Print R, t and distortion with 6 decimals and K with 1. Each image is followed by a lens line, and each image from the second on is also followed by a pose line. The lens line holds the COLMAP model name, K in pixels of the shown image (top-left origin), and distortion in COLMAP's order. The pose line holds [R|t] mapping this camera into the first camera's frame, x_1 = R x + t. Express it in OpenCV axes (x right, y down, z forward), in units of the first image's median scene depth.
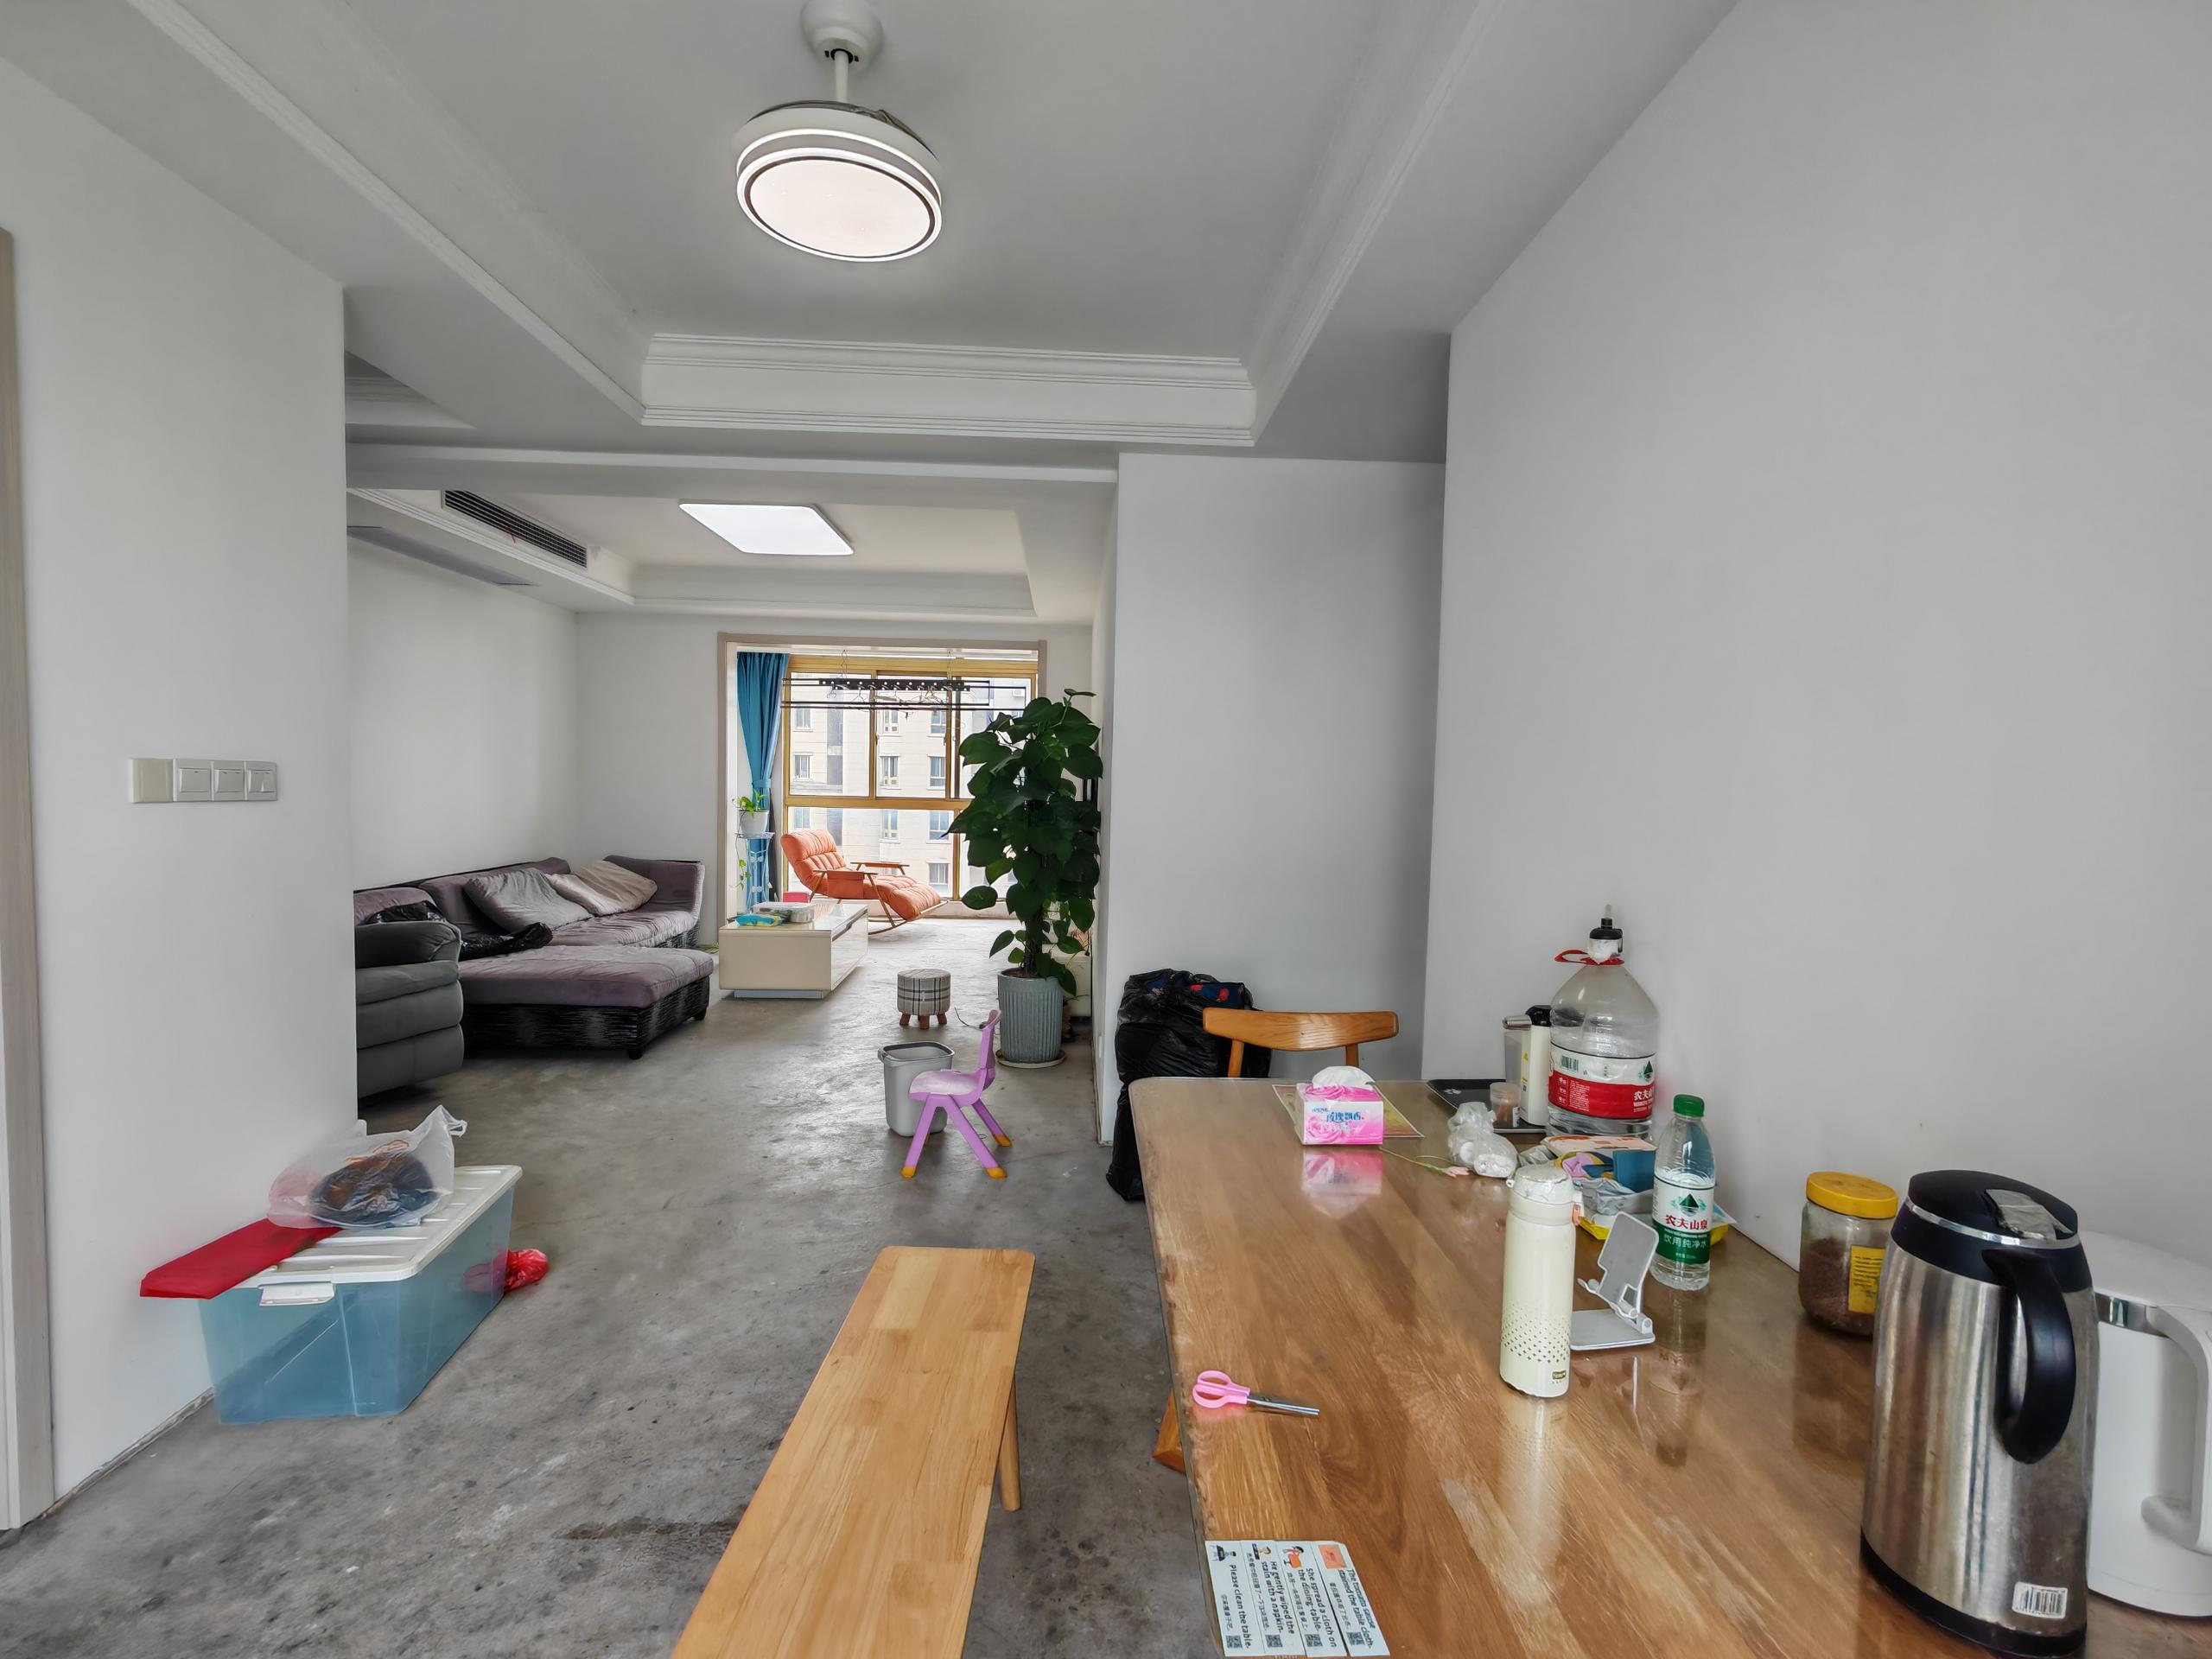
lens RADIAL K [[1022.4, 0, 1106.8], [0, 1022.4, 827.6], [0, 0, 1]] dist [-0.000039, 0.000000]
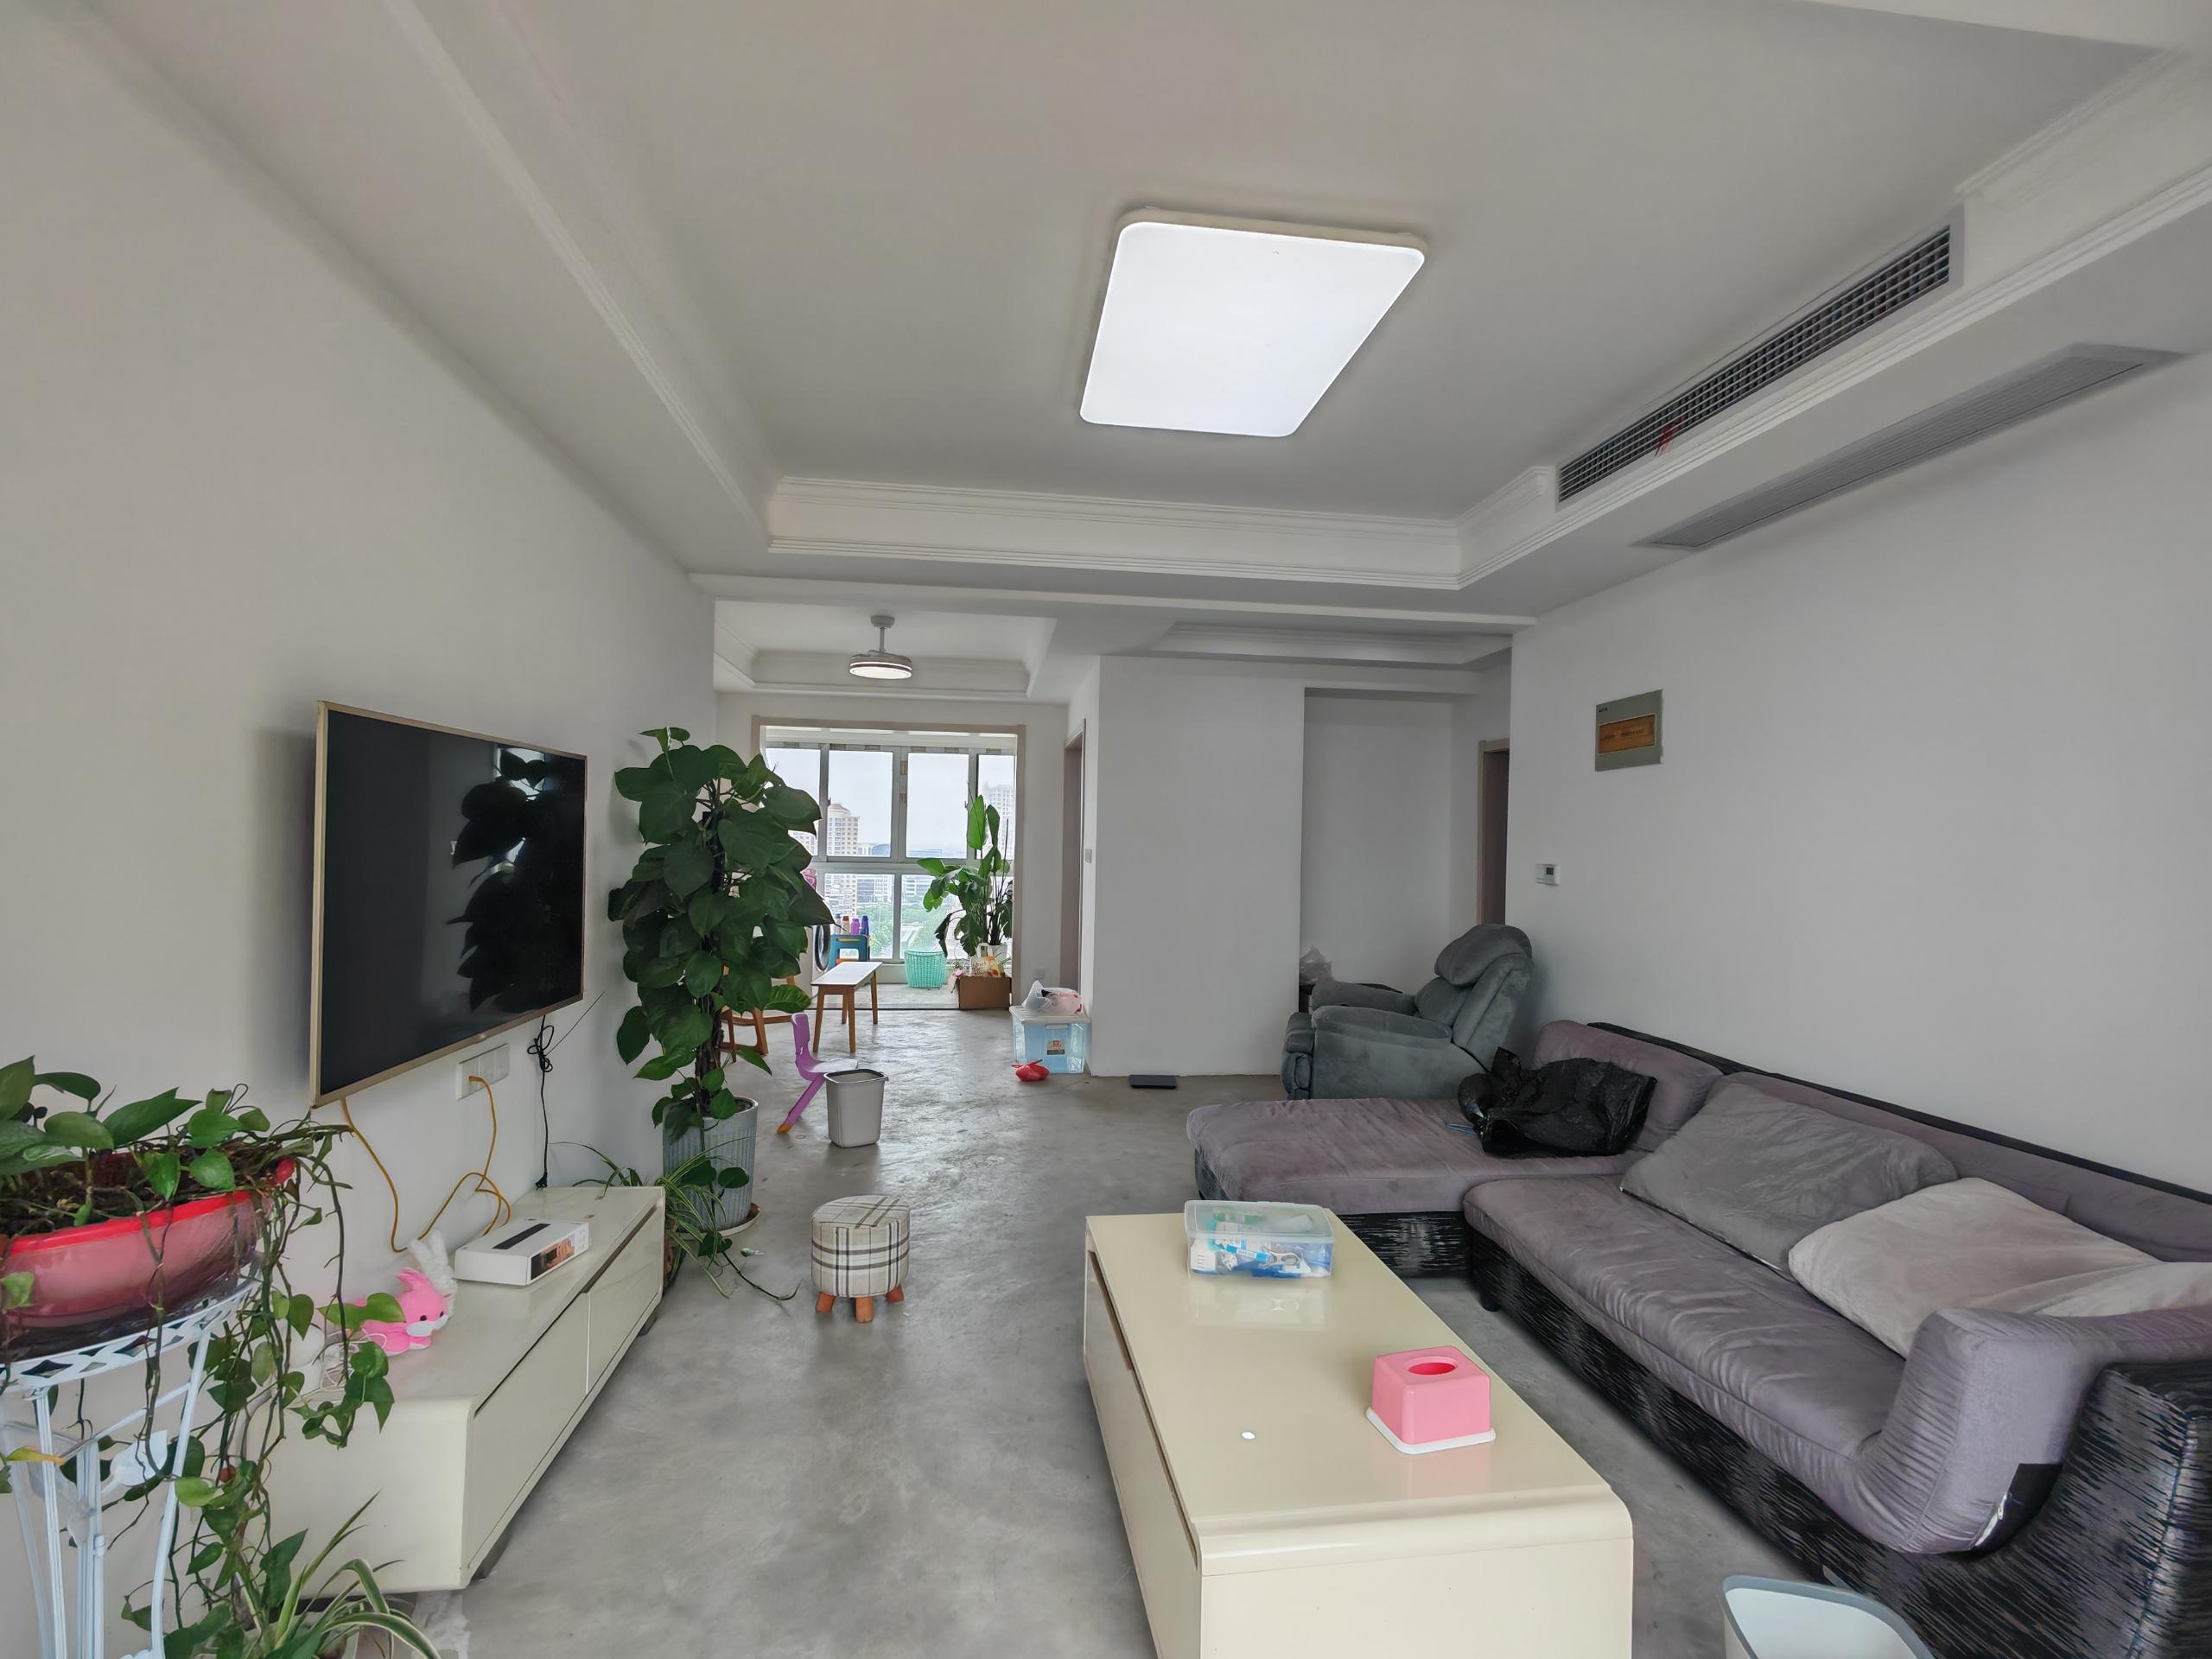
lens RADIAL K [[1022.4, 0, 1108.4], [0, 1022.4, 831.3], [0, 0, 1]] dist [-0.000039, 0.000000]
pose [[-0.994628, -0.038098, -0.096243, -0.330418], [-0.042467, 0.998139, 0.043761, -0.126590], [0.094397, 0.047613, -0.994395, 2.060686]]
